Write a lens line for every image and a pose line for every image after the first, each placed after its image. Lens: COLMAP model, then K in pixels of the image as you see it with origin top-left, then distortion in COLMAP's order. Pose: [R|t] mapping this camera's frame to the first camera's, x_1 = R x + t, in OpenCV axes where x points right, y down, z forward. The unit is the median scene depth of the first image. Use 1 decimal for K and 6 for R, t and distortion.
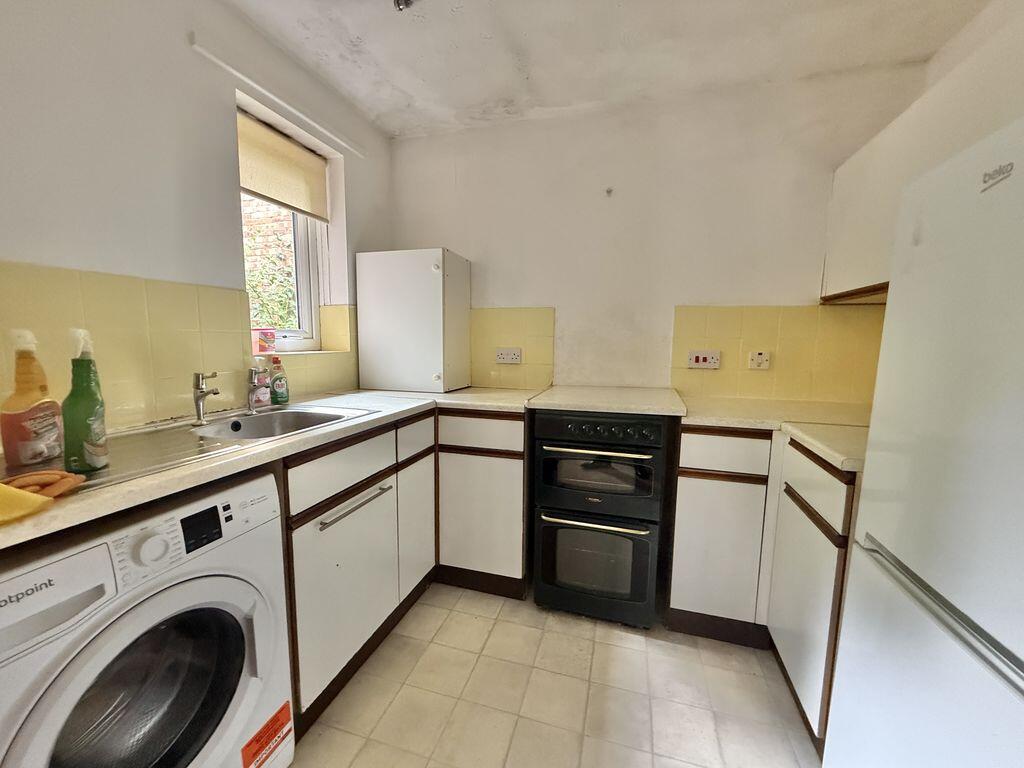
lens RADIAL K [[404.2, 0, 511.0], [0, 404.2, 383.5], [0, 0, 1]] dist [-0.006796, 0.000961]
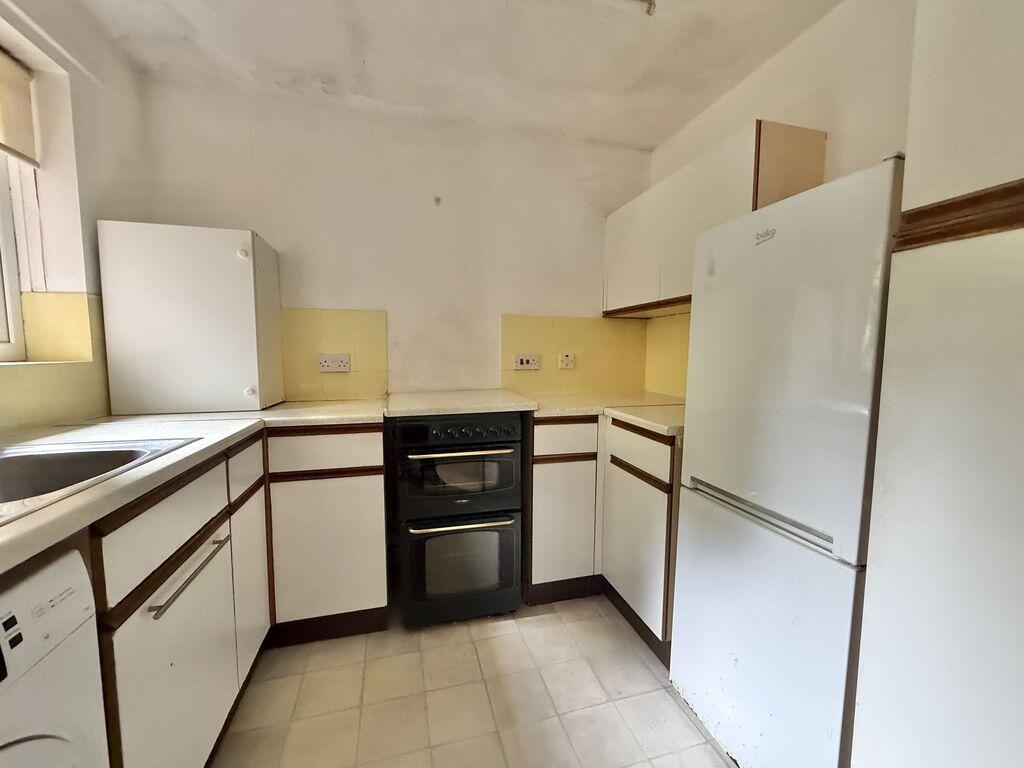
lens RADIAL K [[404.2, 0, 511.0], [0, 404.2, 383.5], [0, 0, 1]] dist [-0.006796, 0.000961]
pose [[0.847013, -0.050258, 0.529192, -0.201320], [0.063503, 0.997958, -0.006864, 0.008675], [-0.527766, 0.039420, 0.848475, 0.065671]]
